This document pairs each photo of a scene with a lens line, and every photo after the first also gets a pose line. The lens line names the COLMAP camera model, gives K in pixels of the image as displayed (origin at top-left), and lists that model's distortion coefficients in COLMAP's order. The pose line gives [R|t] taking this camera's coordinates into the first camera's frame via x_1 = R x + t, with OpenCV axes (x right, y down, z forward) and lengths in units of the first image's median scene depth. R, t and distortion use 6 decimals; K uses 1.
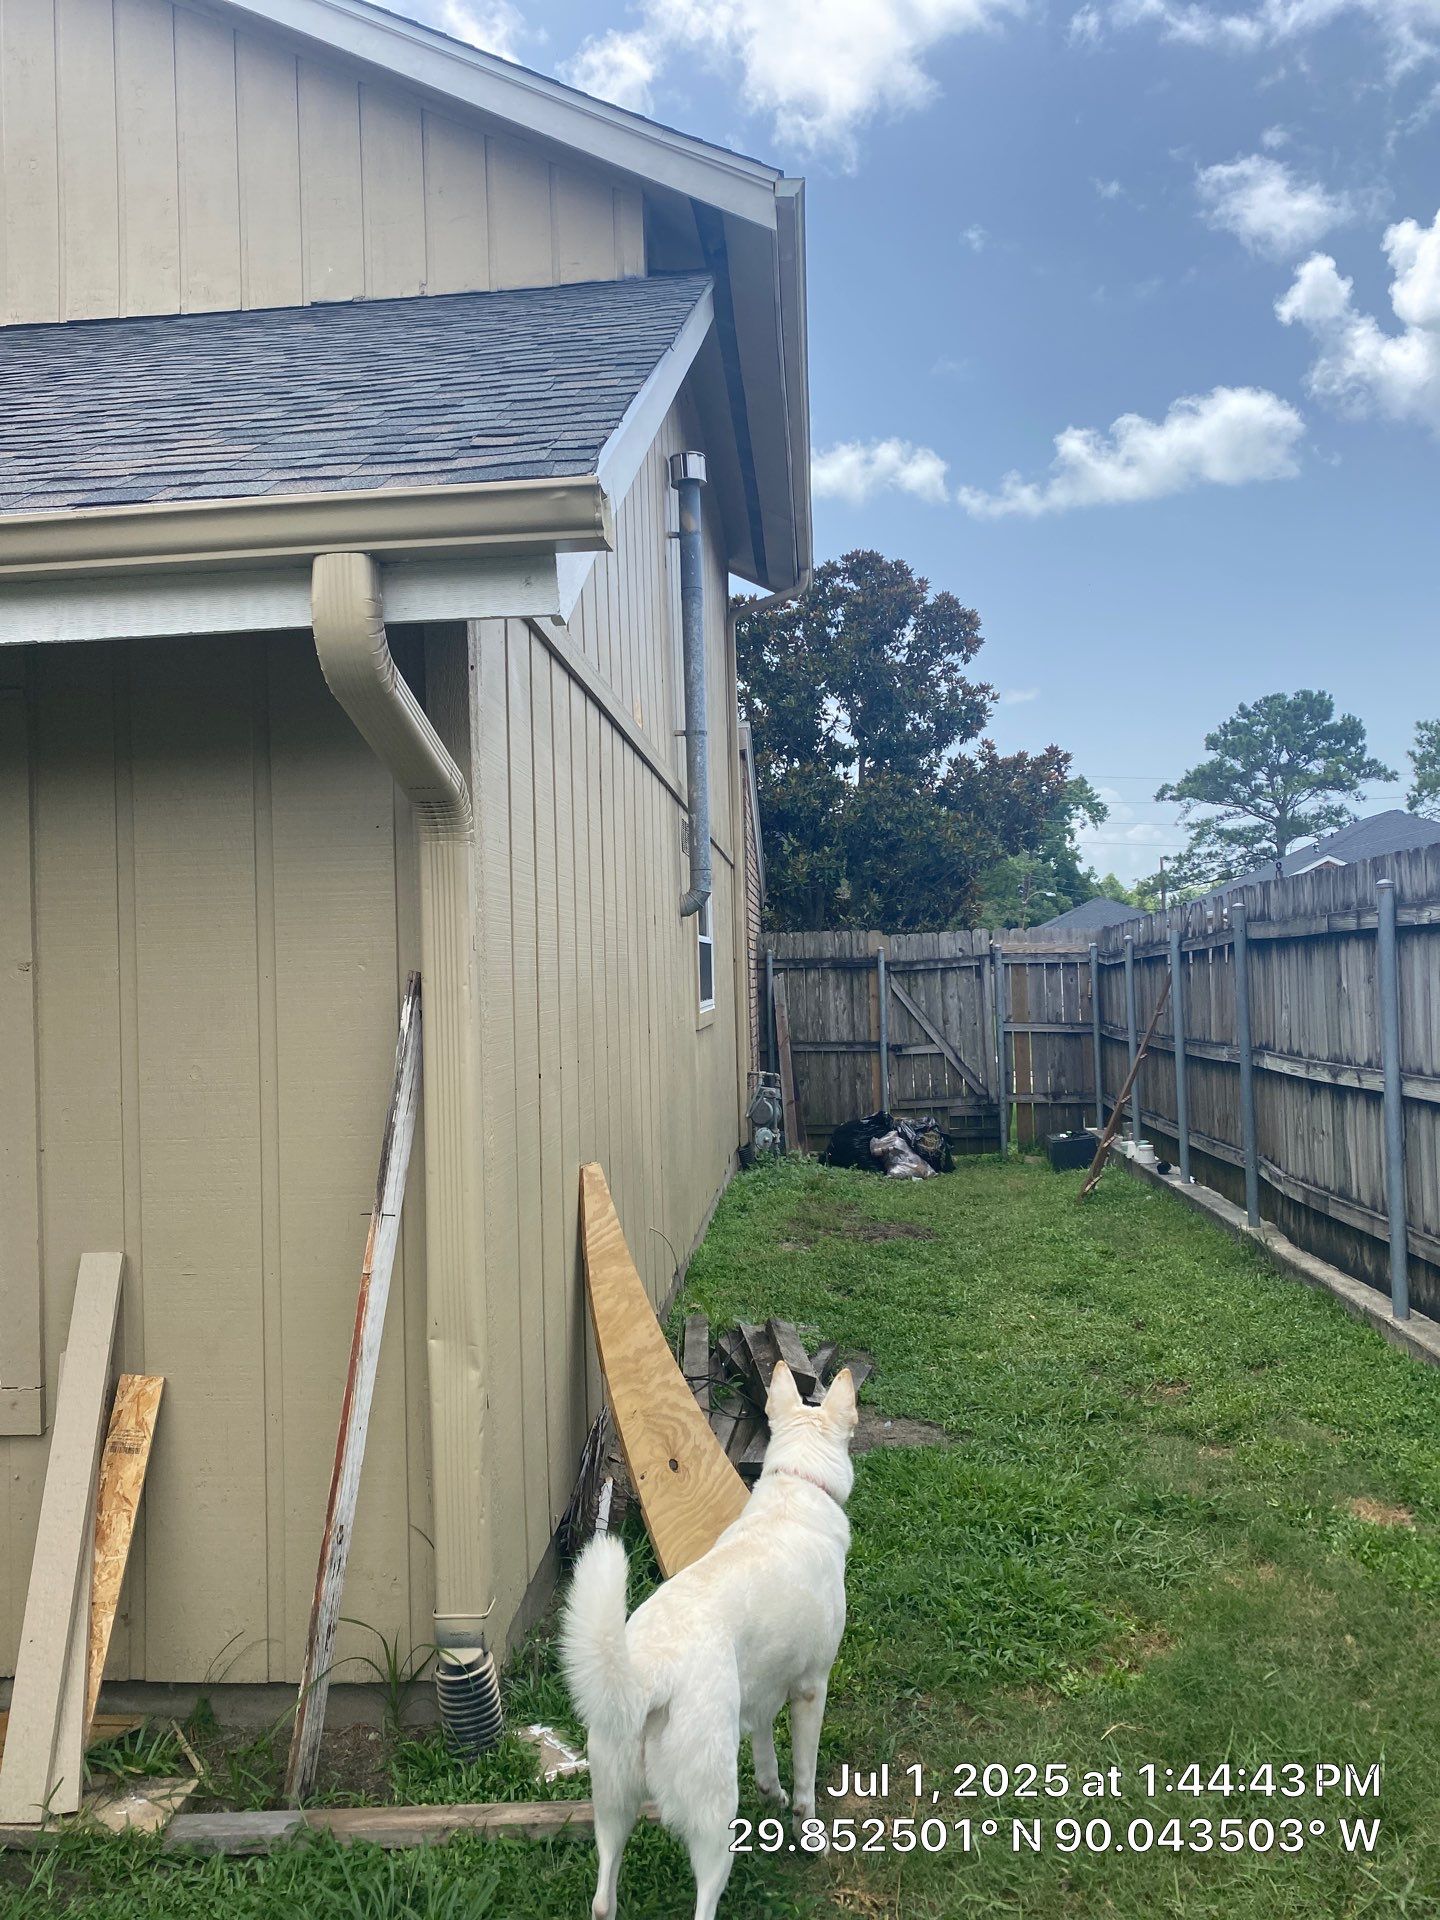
lens RADIAL K [[1500.0, 0, 720.0], [0, 1500.0, 960.0], [0, 0, 1]] dist [0.045636, -0.065960]
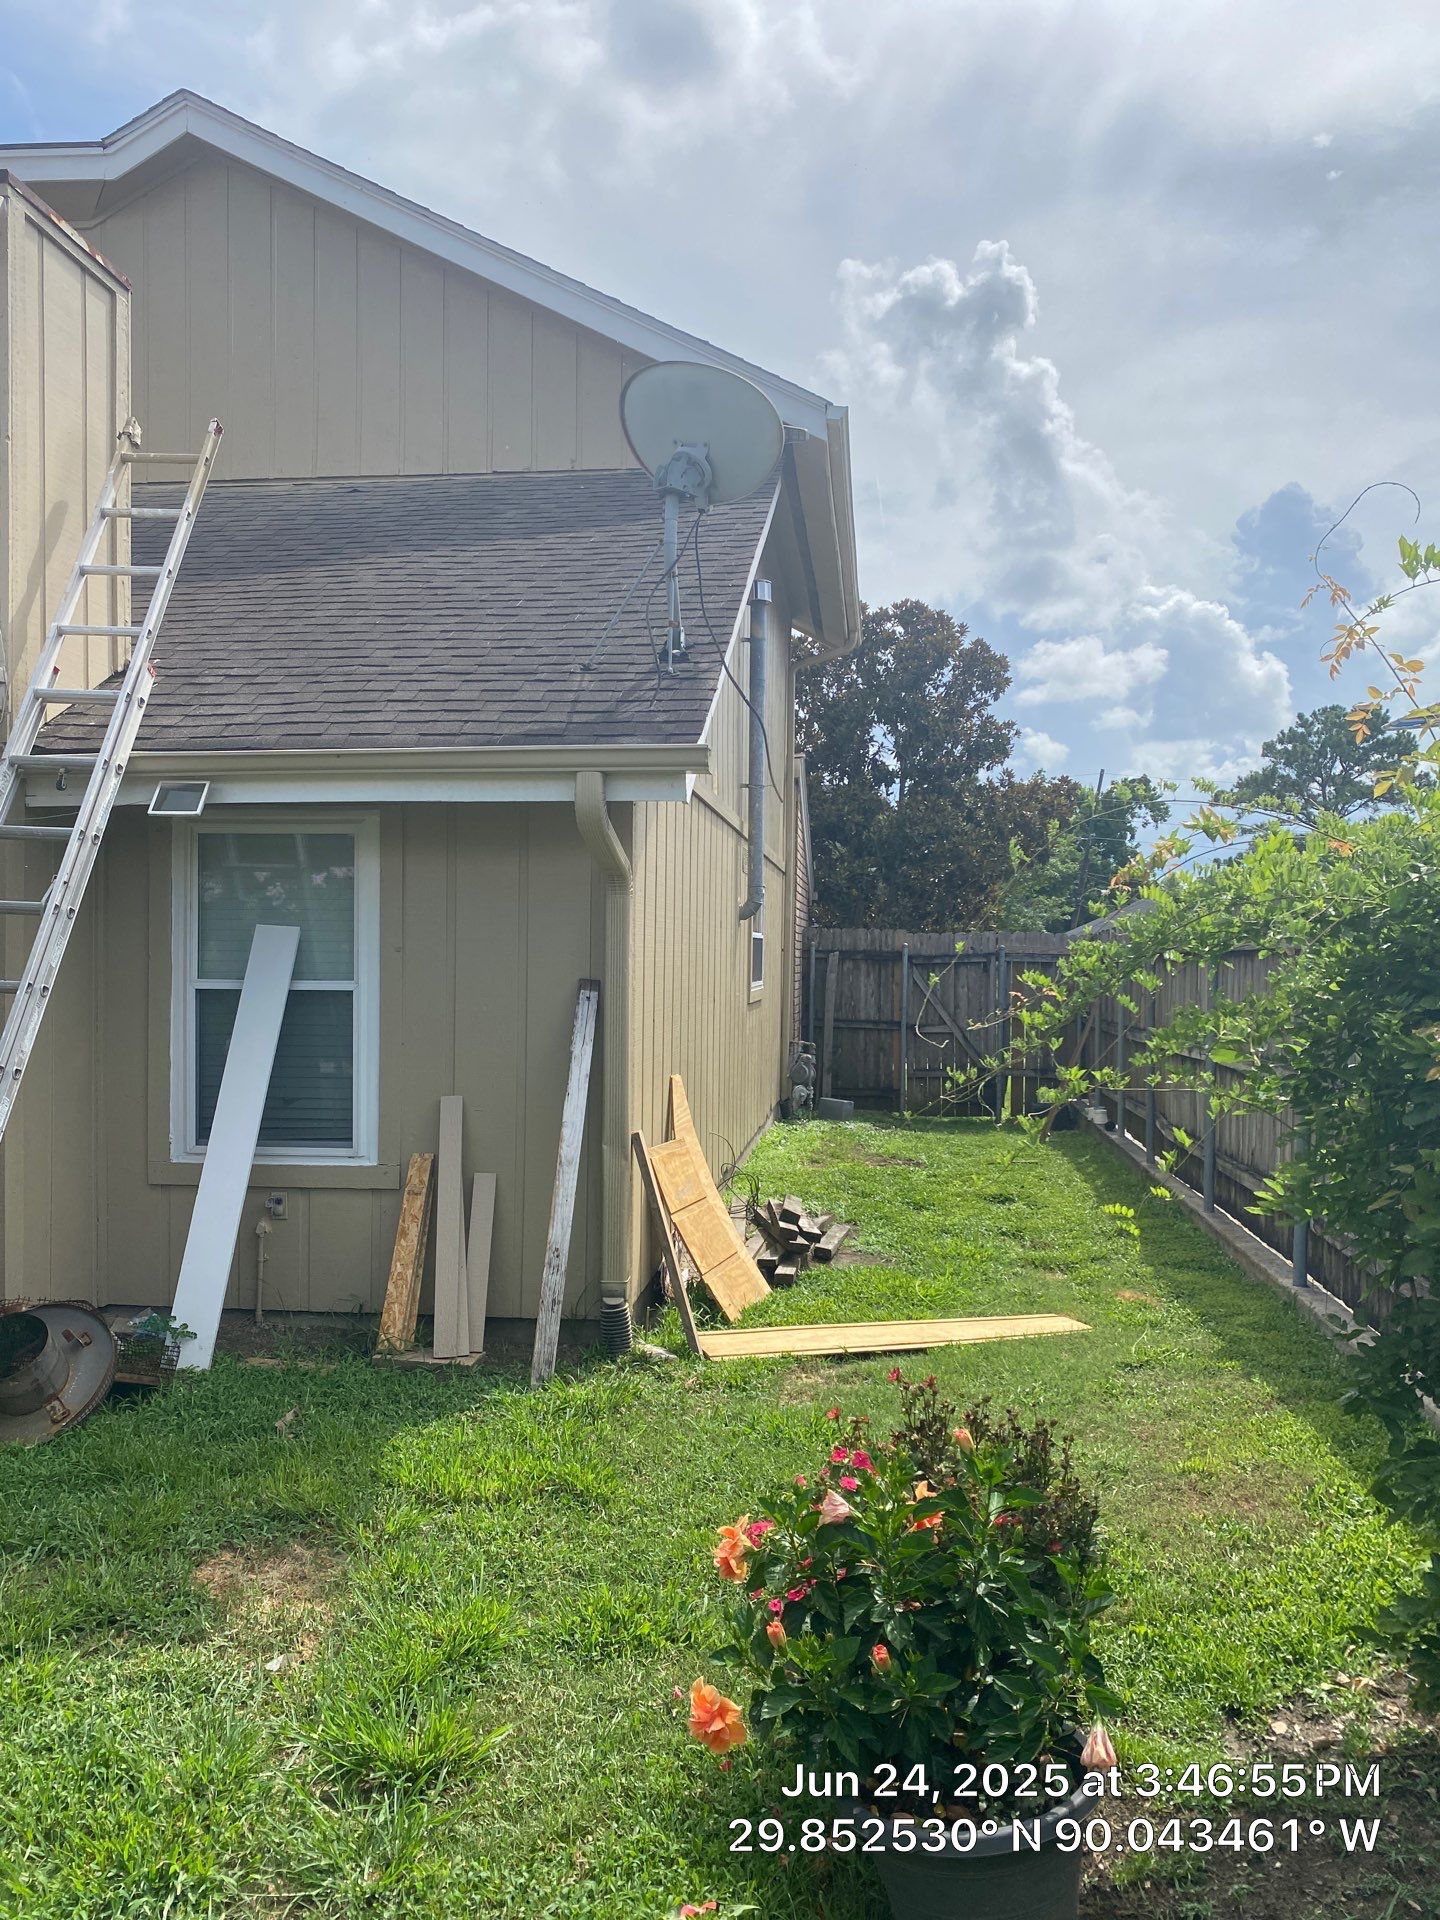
lens RADIAL K [[1500.0, 0, 720.0], [0, 1500.0, 960.0], [0, 0, 1]] dist [0.045636, -0.065960]
pose [[0.998365, 0.040749, -0.040093, 0.006082], [-0.040226, 0.999096, 0.013748, -0.004932], [0.040617, -0.012113, 0.999101, -0.180352]]
